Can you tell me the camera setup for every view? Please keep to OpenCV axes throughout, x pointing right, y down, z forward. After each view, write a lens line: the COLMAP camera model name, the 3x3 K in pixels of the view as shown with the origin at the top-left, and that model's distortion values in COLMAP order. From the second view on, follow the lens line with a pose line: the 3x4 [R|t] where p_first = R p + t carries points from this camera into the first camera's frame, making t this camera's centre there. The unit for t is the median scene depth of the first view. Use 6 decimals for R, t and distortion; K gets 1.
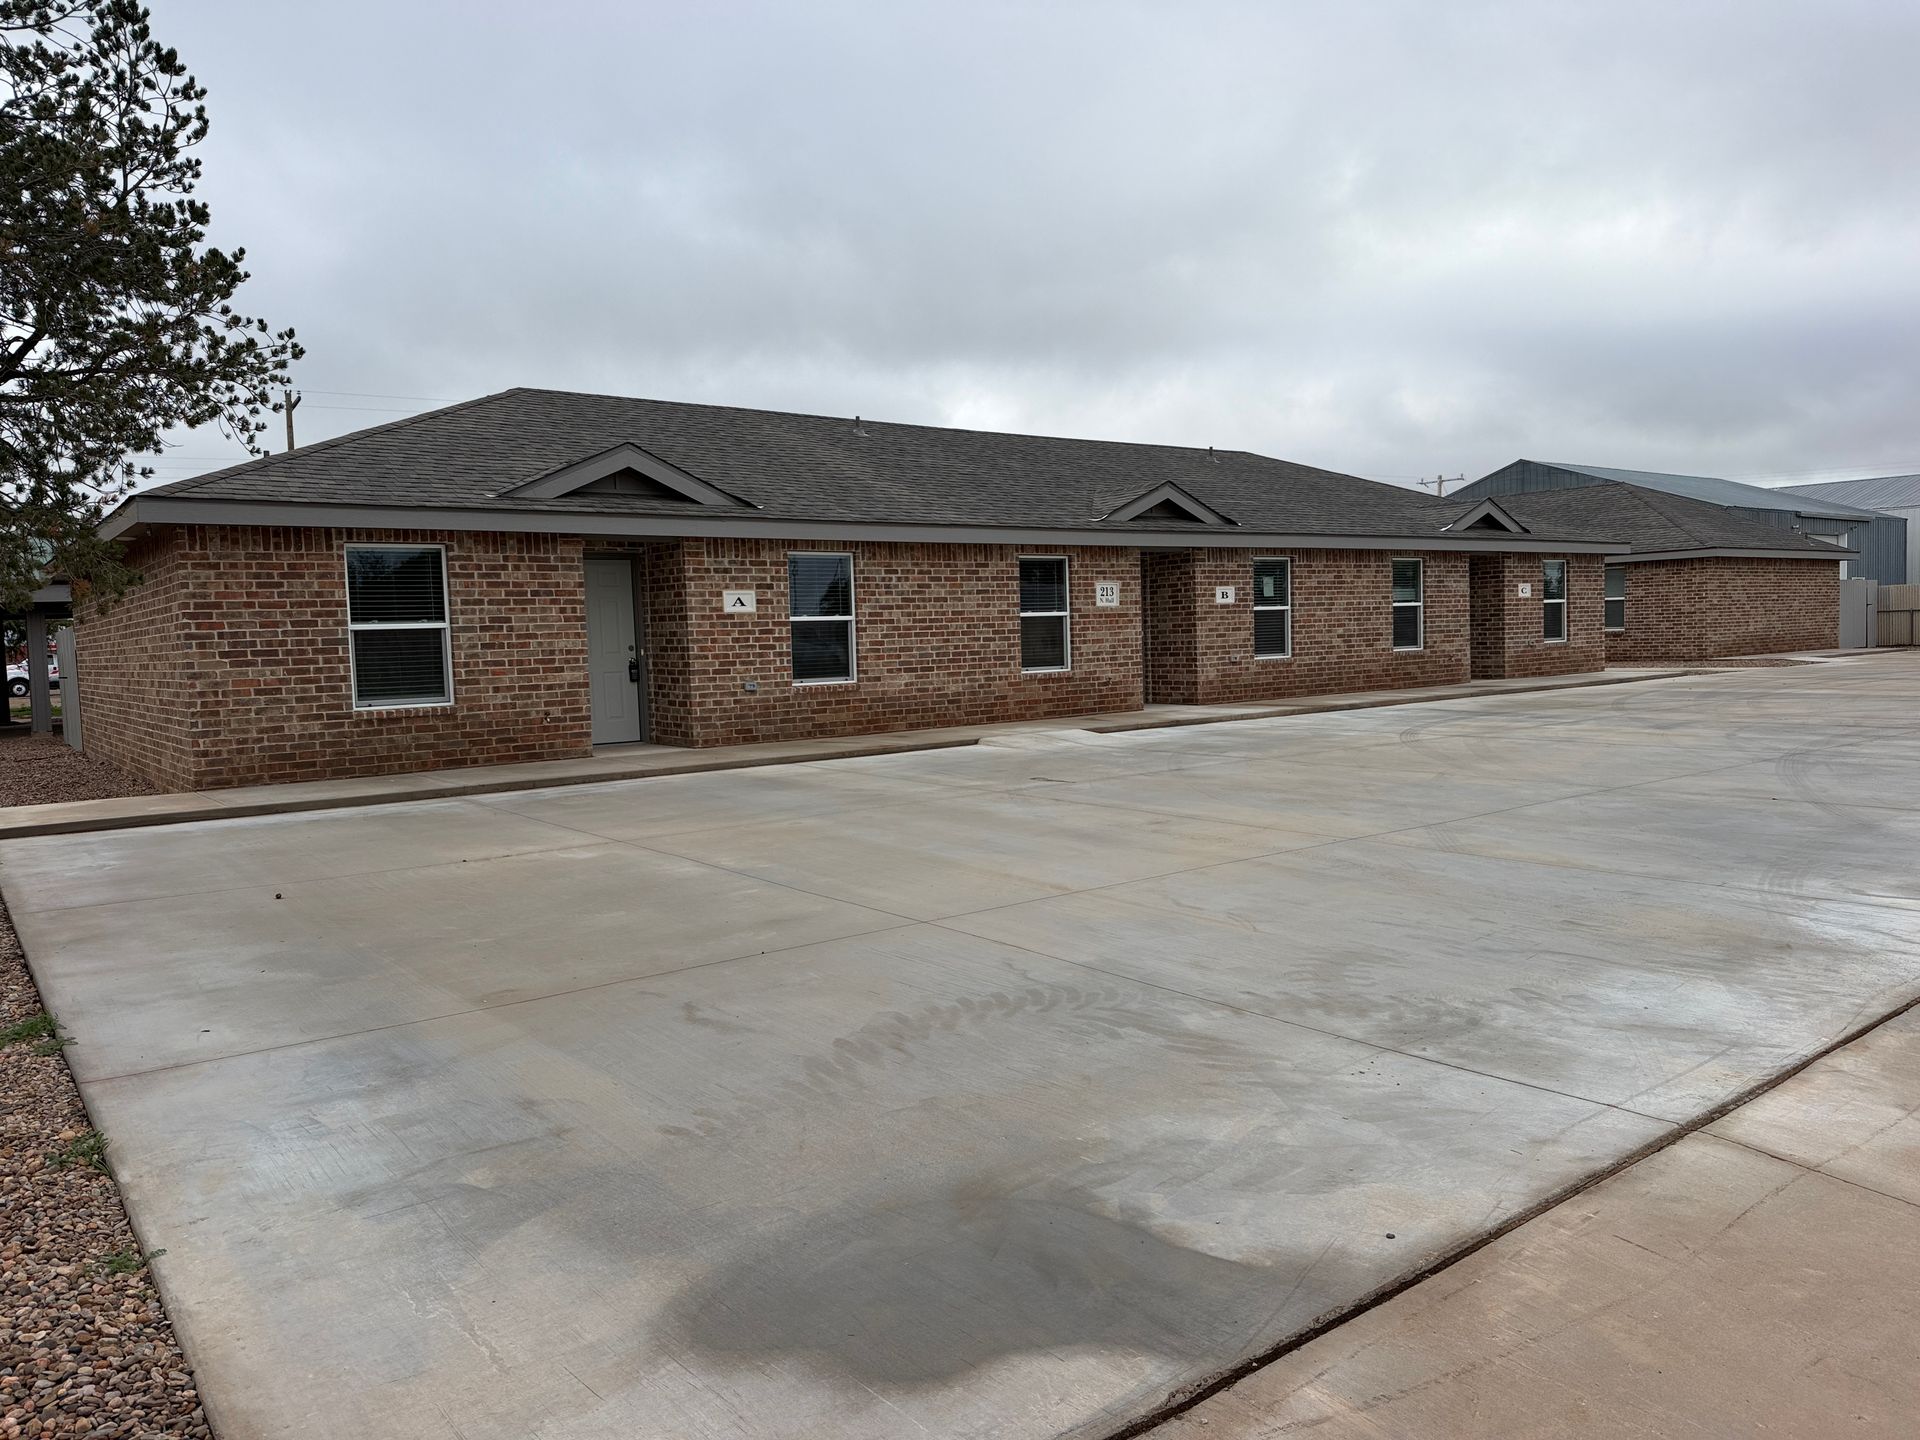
lens RADIAL K [[1339.3, 0, 961.8], [0, 1339.3, 755.7], [0, 0, 1]] dist [0.150641, -0.312529]
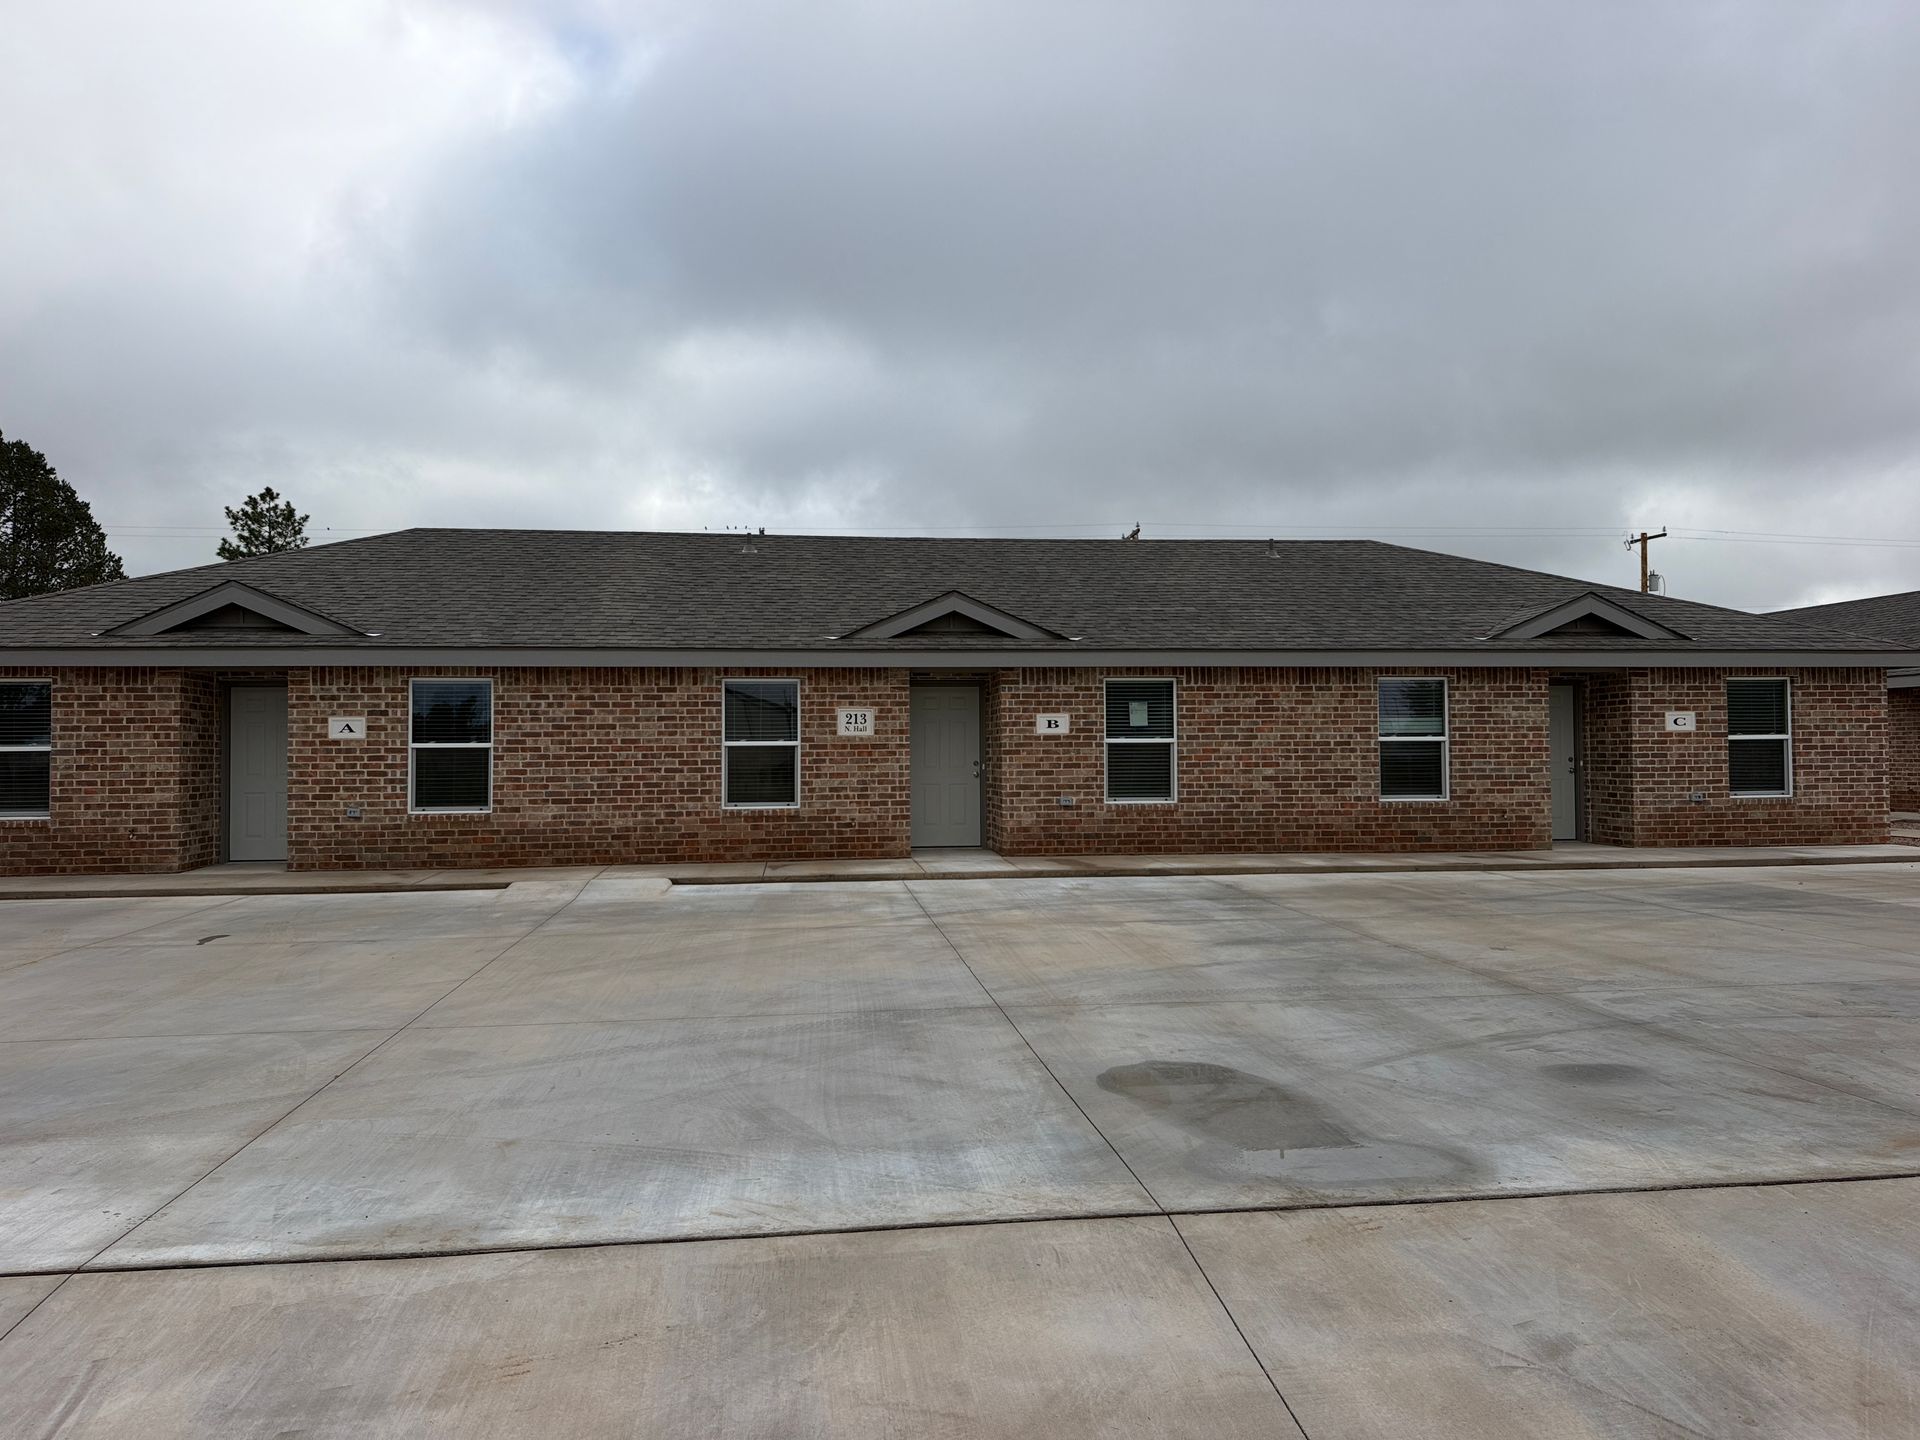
lens RADIAL K [[1321.1, 0, 969.8], [0, 1321.1, 727.7], [0, 0, 1]] dist [0.066292, -0.098830]
pose [[0.859374, 0.016310, -0.511087, 0.813132], [-0.065859, 0.994697, -0.078996, -0.072739], [0.507089, 0.101547, 0.855891, 0.417049]]
